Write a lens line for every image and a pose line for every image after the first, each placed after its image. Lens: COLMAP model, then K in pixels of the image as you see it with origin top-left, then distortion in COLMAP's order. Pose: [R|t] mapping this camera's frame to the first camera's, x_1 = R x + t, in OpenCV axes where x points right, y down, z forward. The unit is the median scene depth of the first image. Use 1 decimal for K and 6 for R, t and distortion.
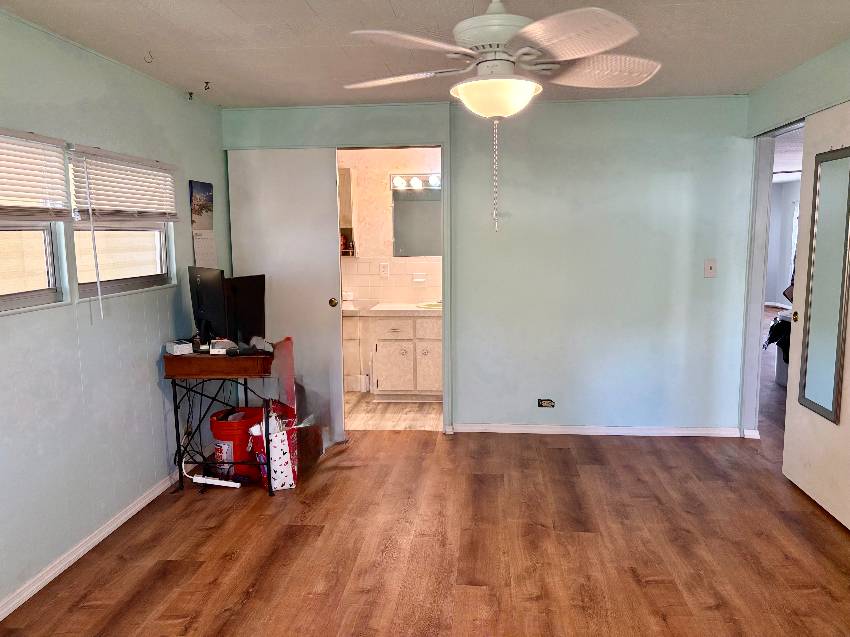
lens RADIAL K [[642.7, 0, 426.4], [0, 642.7, 319.0], [0, 0, 1]] dist [0.040318, -0.039856]
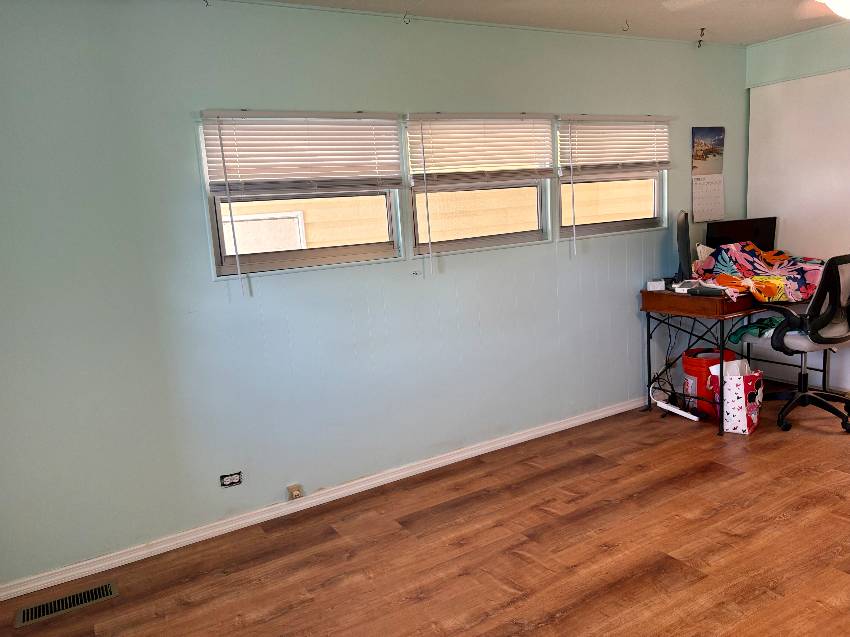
lens RADIAL K [[642.7, 0, 430.8], [0, 642.7, 318.8], [0, 0, 1]] dist [0.040318, -0.039856]
pose [[0.592789, 0.112710, -0.797432, 0.282939], [-0.046806, 0.993306, 0.105600, 0.003646], [0.803996, -0.025274, 0.594097, 0.027033]]
